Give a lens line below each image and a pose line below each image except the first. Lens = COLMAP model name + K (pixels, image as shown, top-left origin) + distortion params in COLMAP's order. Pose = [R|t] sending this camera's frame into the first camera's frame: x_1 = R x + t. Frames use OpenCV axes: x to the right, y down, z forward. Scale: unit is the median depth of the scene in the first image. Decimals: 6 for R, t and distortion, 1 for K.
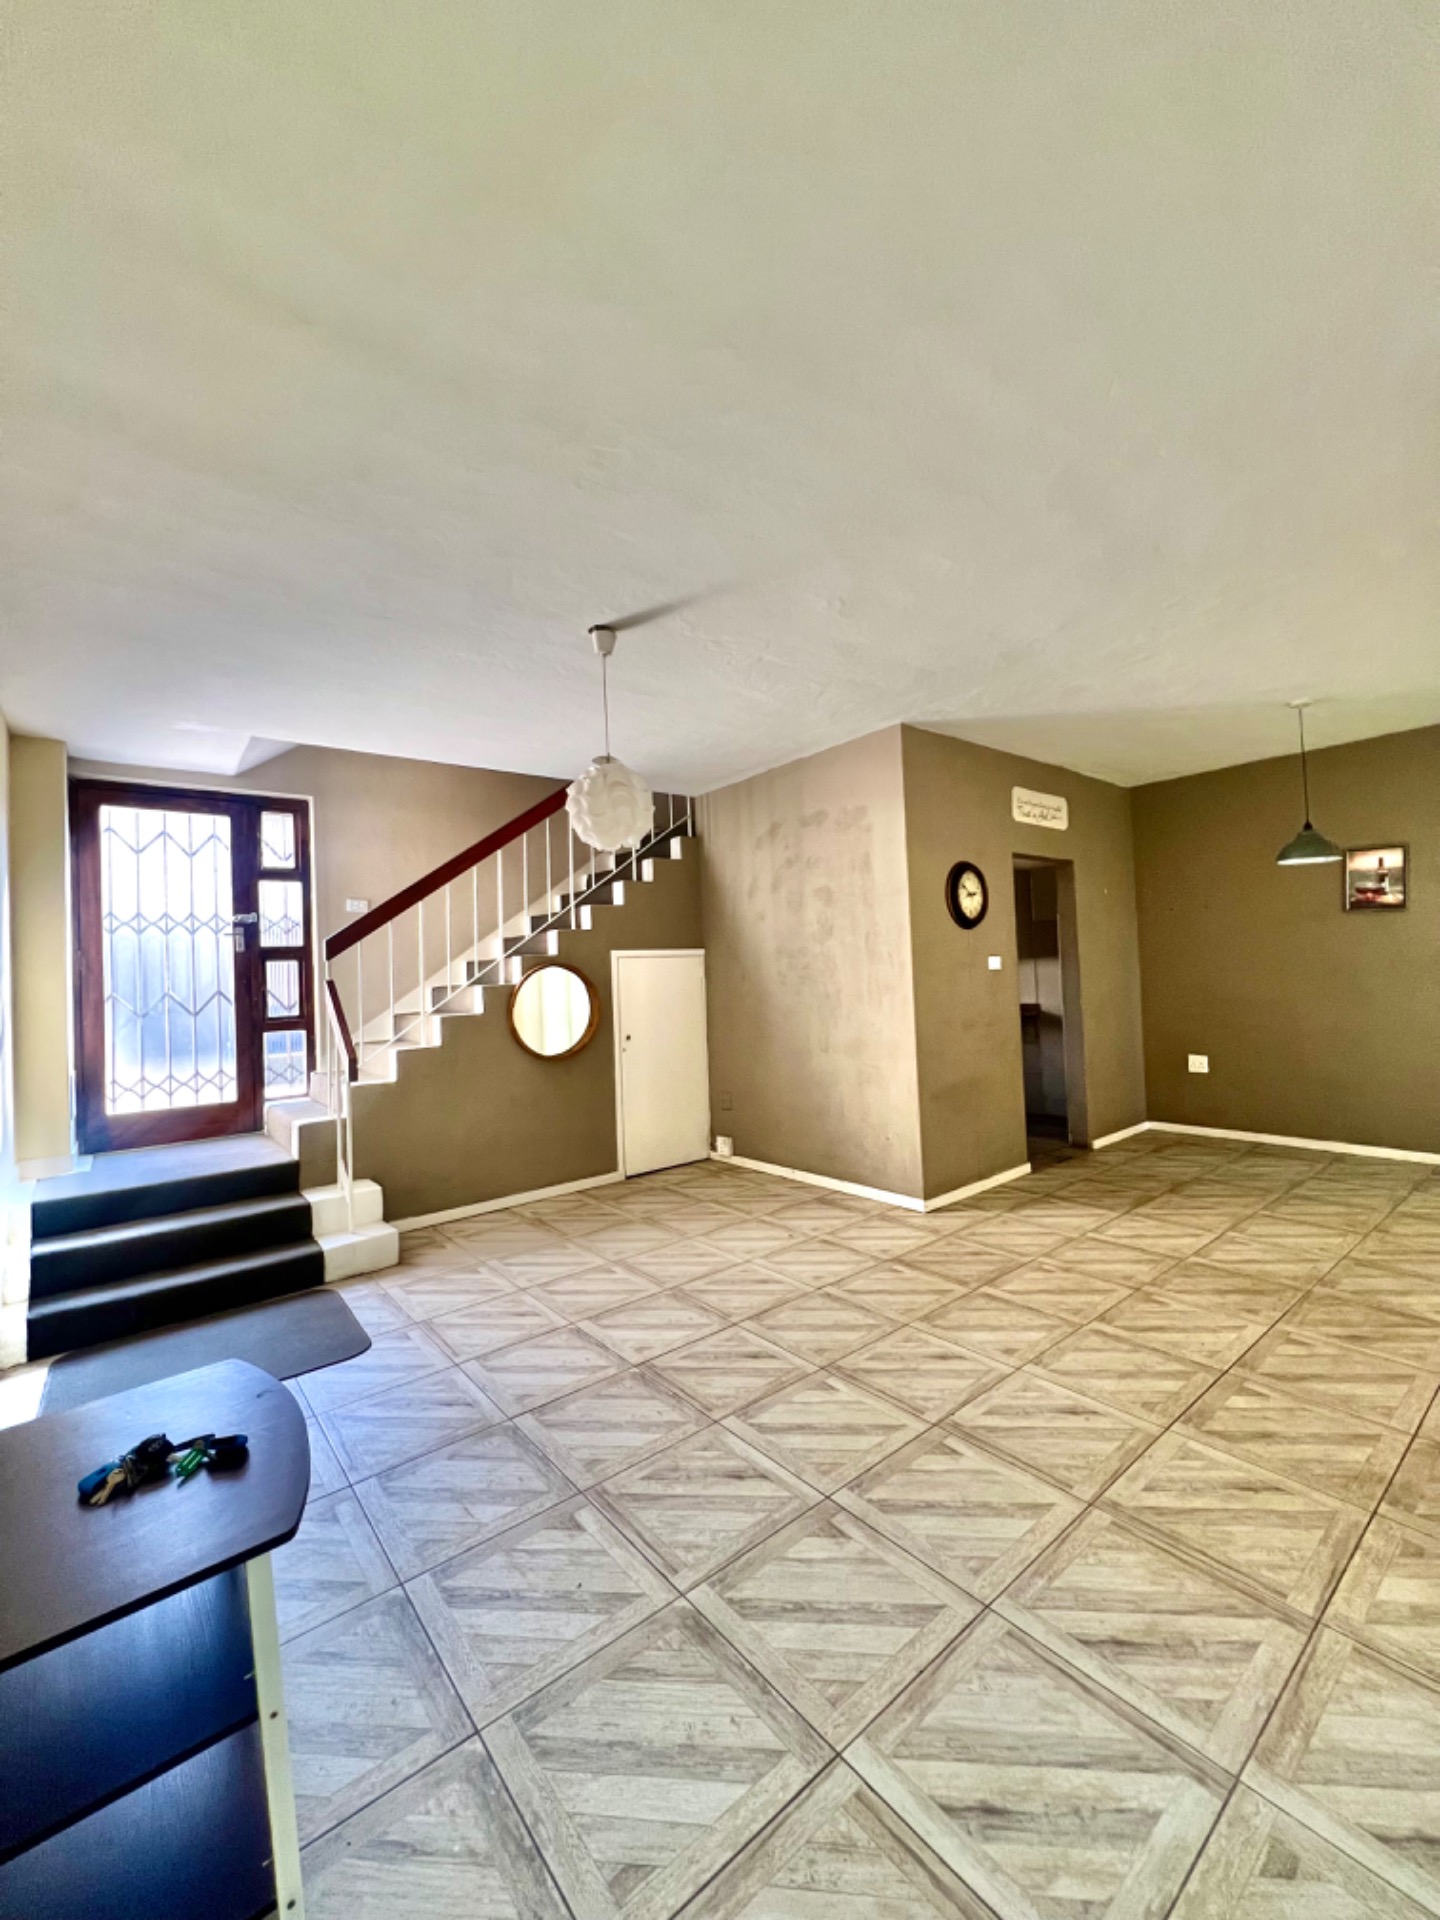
lens RADIAL K [[768.8, 0, 725.1], [0, 768.8, 955.3], [0, 0, 1]] dist [-0.006186, 0.001699]
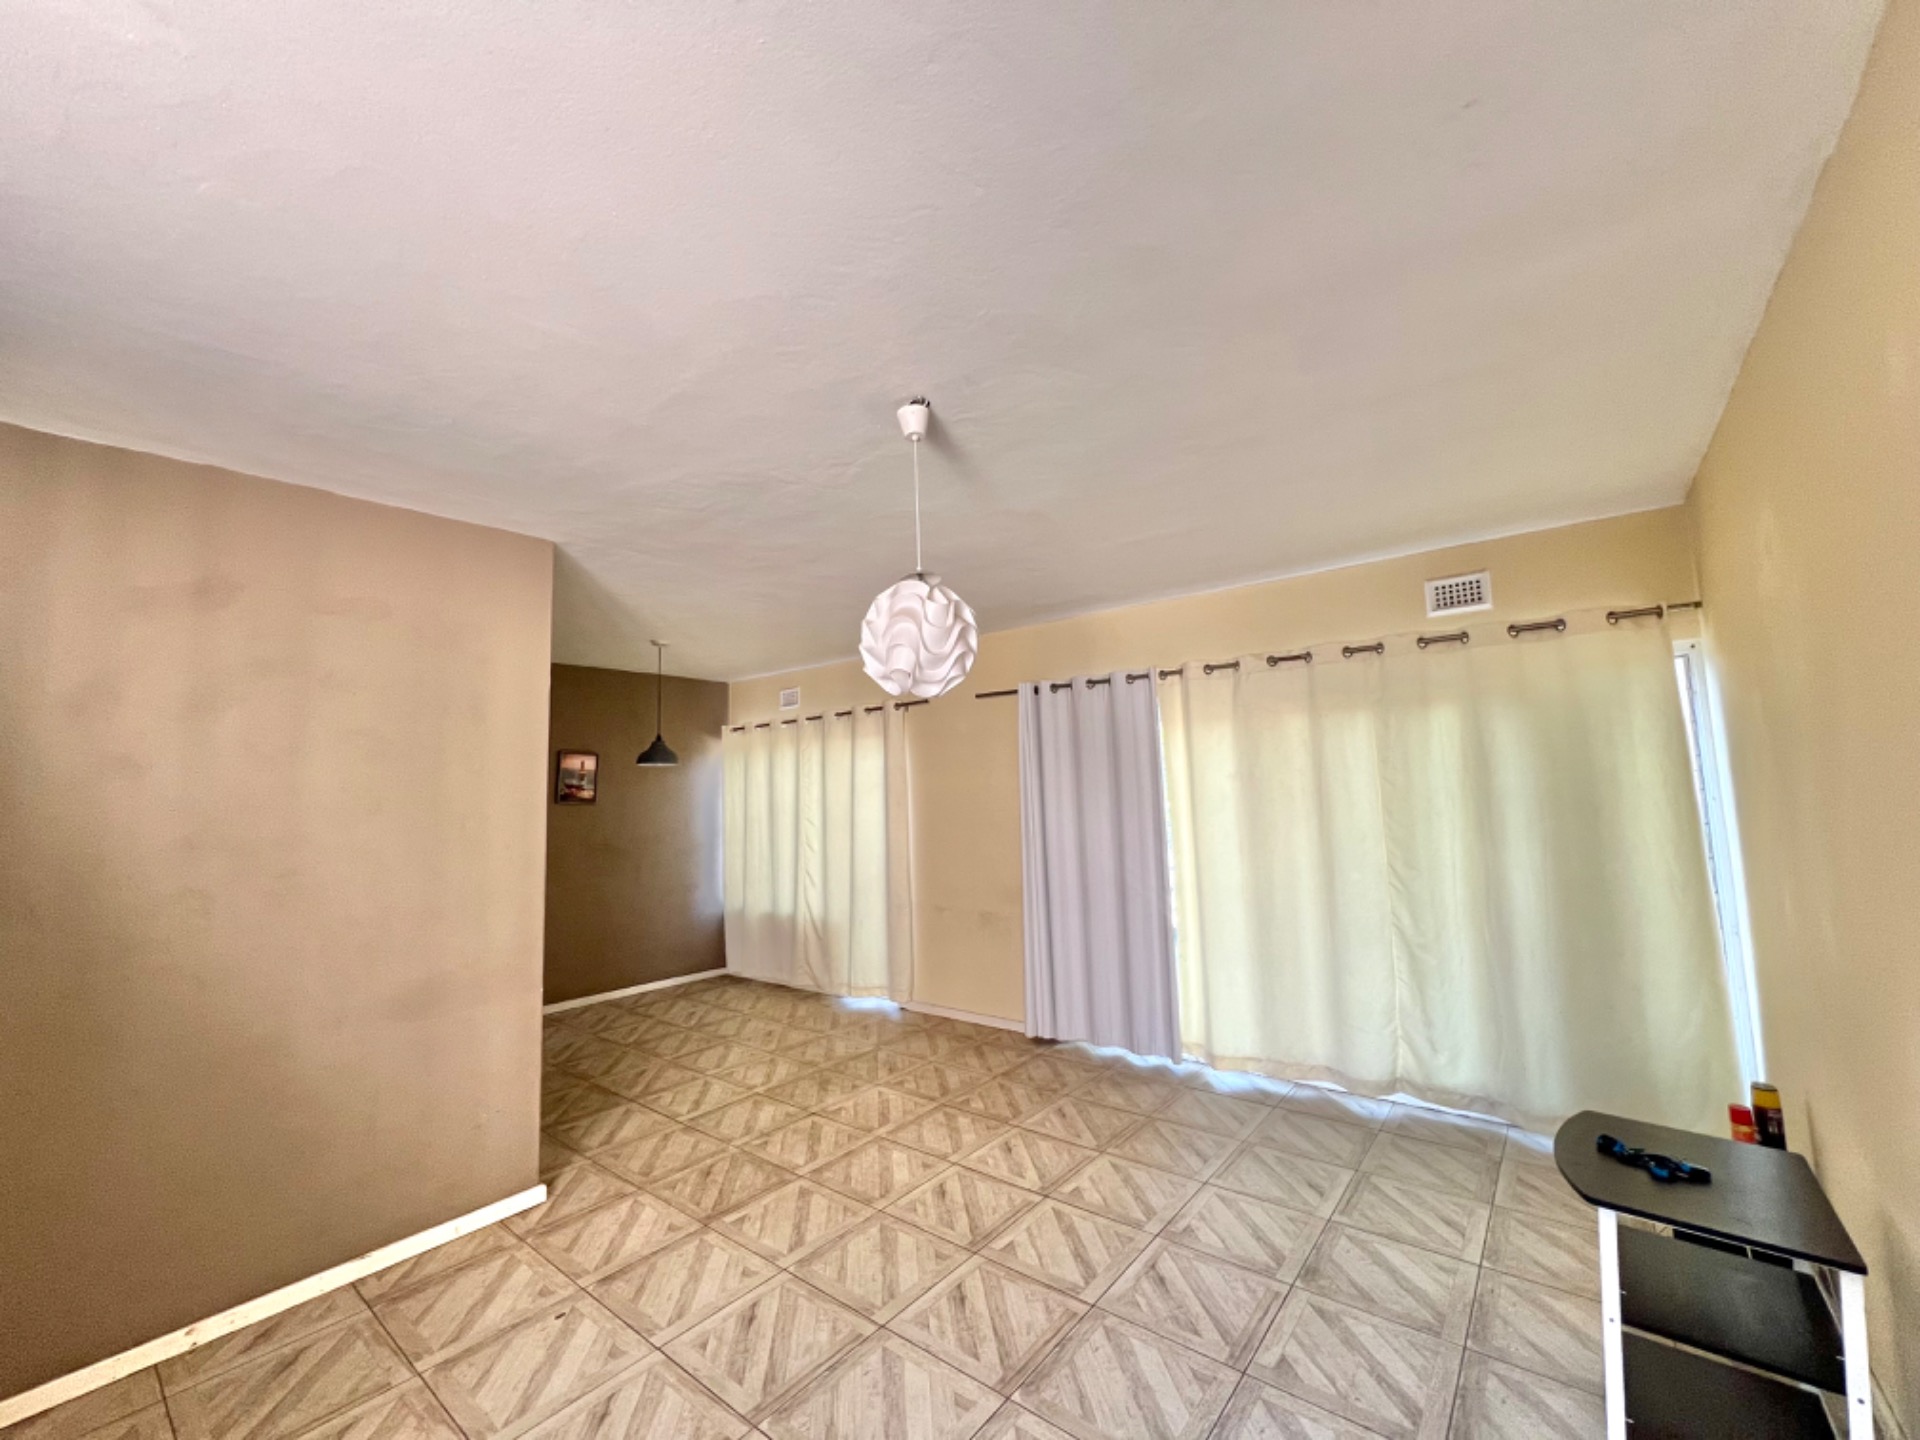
lens RADIAL K [[768.8, 0, 953.2], [0, 768.8, 715.7], [0, 0, 1]] dist [-0.006186, 0.001699]
pose [[-0.205611, 0.145729, 0.967723, -0.588950], [0.012458, 0.989160, -0.146310, -0.010649], [-0.978554, -0.018027, -0.205198, 0.772713]]
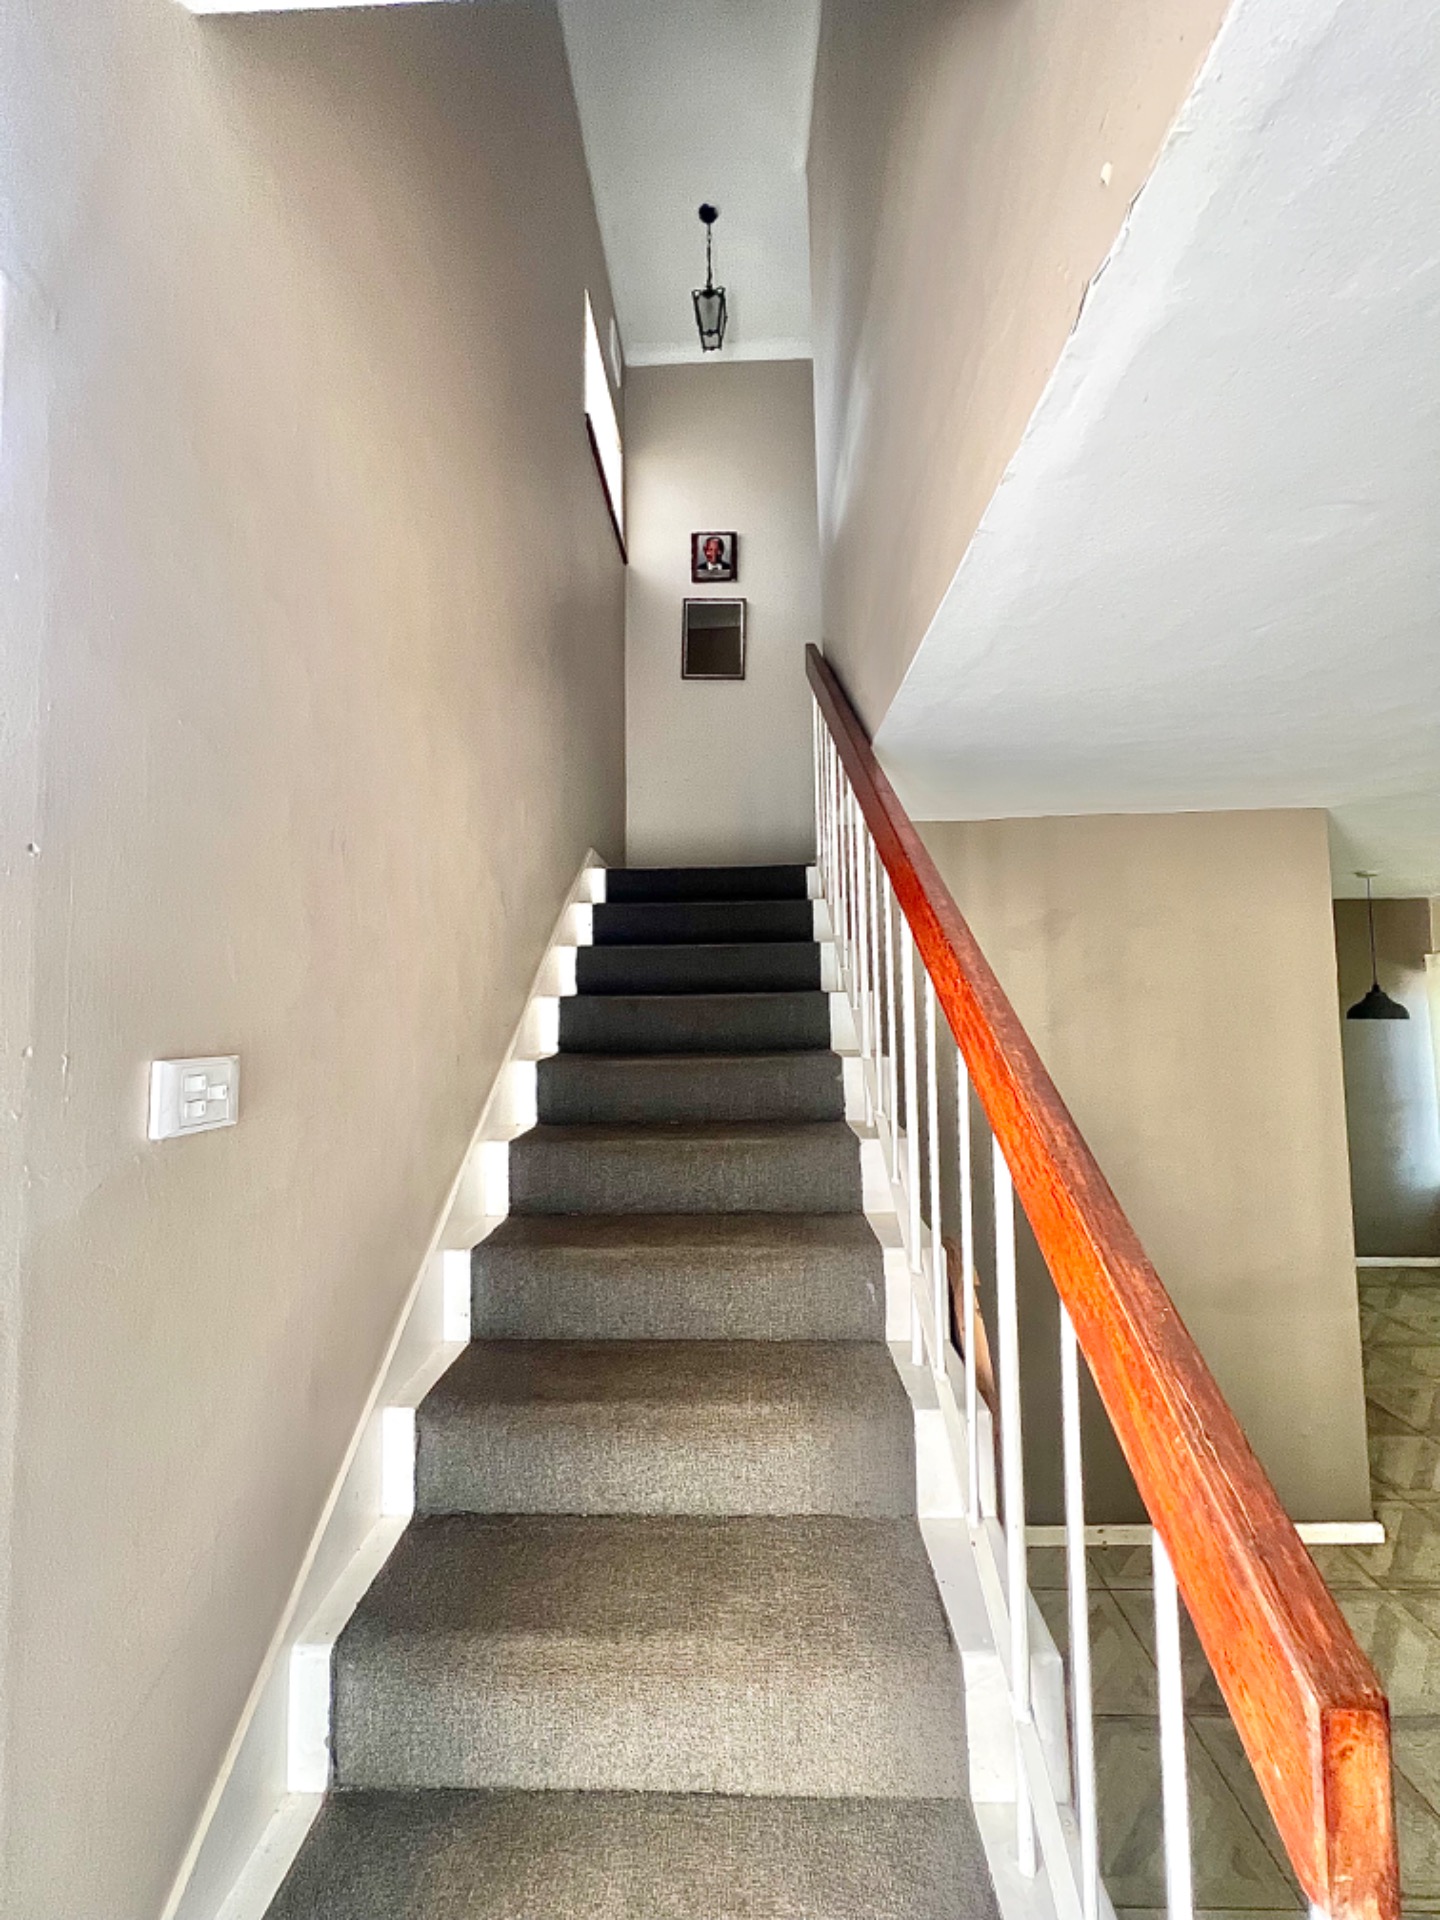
lens RADIAL K [[772.1, 0, 726.9], [0, 772.1, 954.4], [0, 0, 1]] dist [-0.003034, 0.000781]
pose [[0.646418, 0.078962, 0.758886, -0.647865], [-0.029978, 0.996491, -0.078150, -0.102076], [-0.762394, 0.027768, 0.646517, 0.982255]]
